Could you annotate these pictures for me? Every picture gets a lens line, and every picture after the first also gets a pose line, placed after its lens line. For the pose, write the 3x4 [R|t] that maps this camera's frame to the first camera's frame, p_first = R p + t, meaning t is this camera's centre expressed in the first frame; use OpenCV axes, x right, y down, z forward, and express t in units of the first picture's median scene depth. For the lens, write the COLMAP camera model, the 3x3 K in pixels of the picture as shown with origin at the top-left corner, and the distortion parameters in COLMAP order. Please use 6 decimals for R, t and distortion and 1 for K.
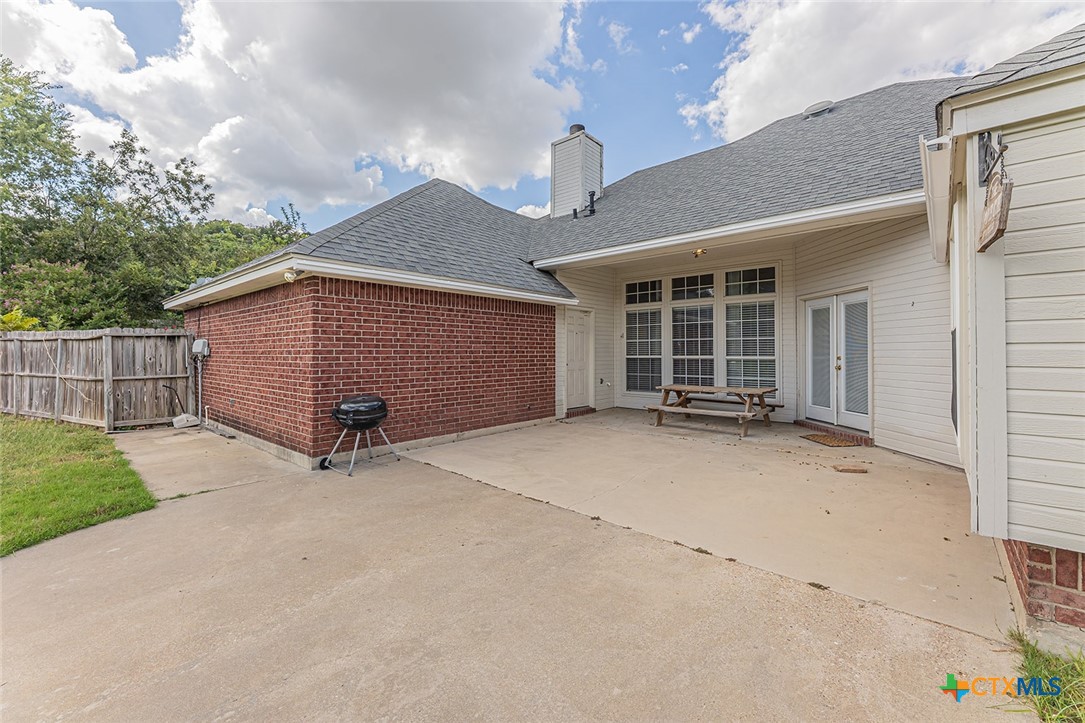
lens RADIAL K [[444.3, 0, 532.6], [0, 444.3, 350.8], [0, 0, 1]] dist [-0.000856, -0.000285]
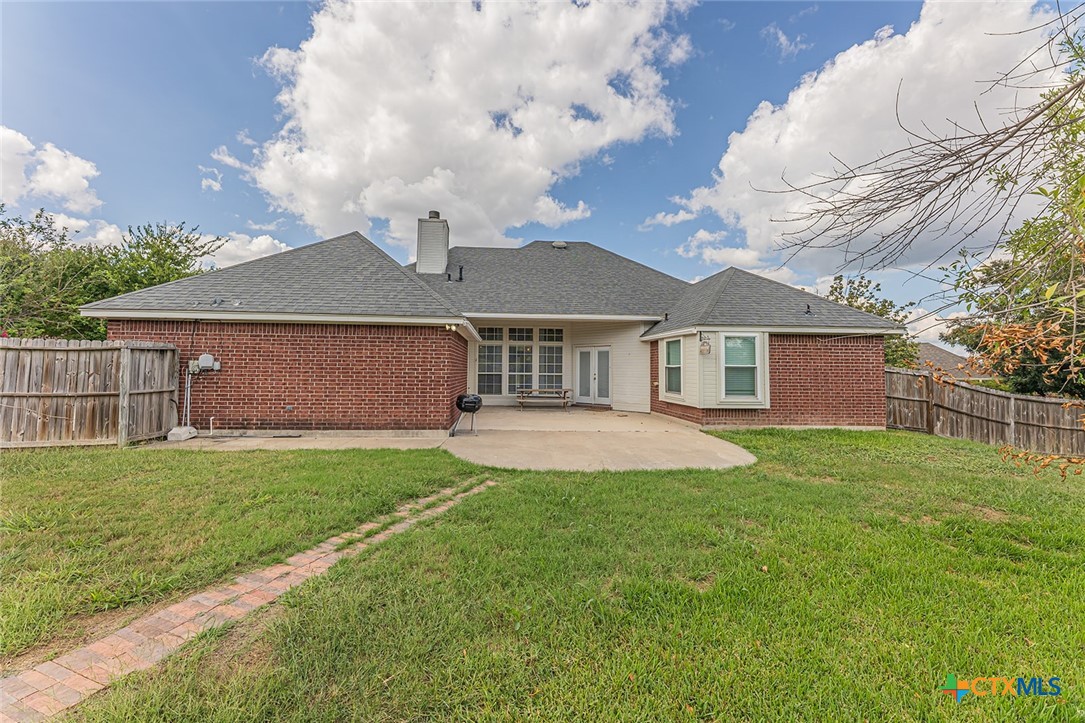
lens RADIAL K [[466.9, 0, 542.5], [0, 466.9, 361.5], [0, 0, 1]] dist [-0.020912, -0.000155]
pose [[0.670792, 0.024037, 0.741256, -1.129990], [-0.014214, 0.999708, -0.019555, 0.001548], [-0.741509, 0.002581, 0.670938, -0.369917]]
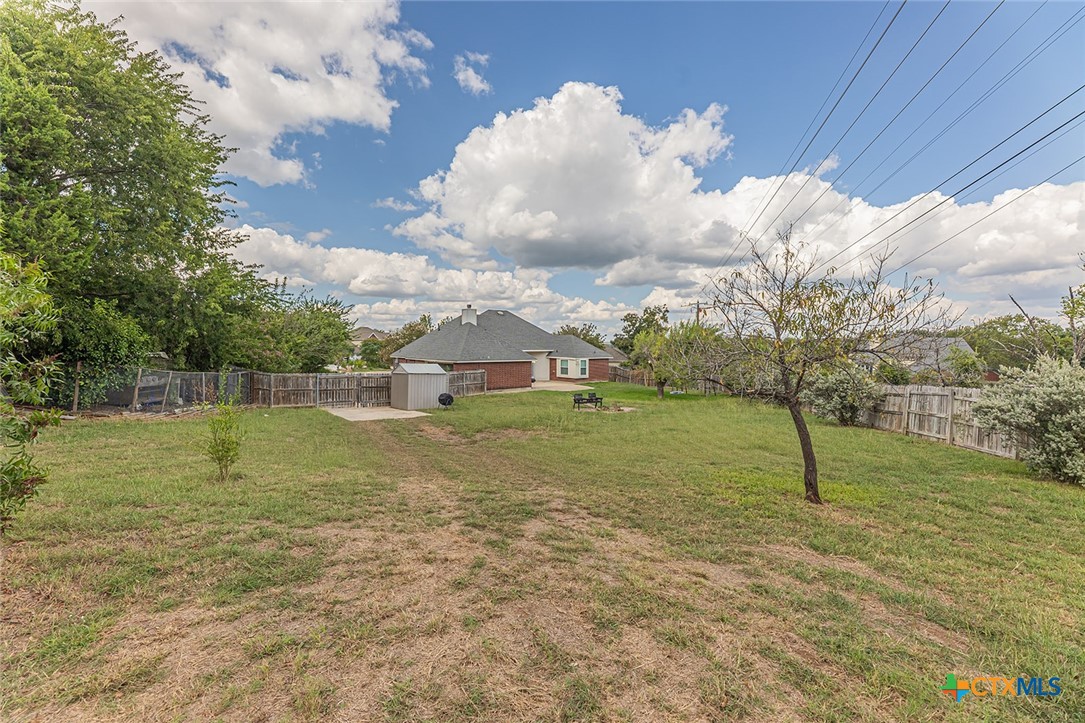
lens RADIAL K [[444.3, 0, 532.6], [0, 444.3, 350.8], [0, 0, 1]] dist [-0.000856, -0.000285]
pose [[0.153556, -0.007855, 0.988109, -5.162210], [-0.004671, 0.999951, 0.008675, -0.274171], [-0.988129, -0.005947, 0.153512, -0.070093]]
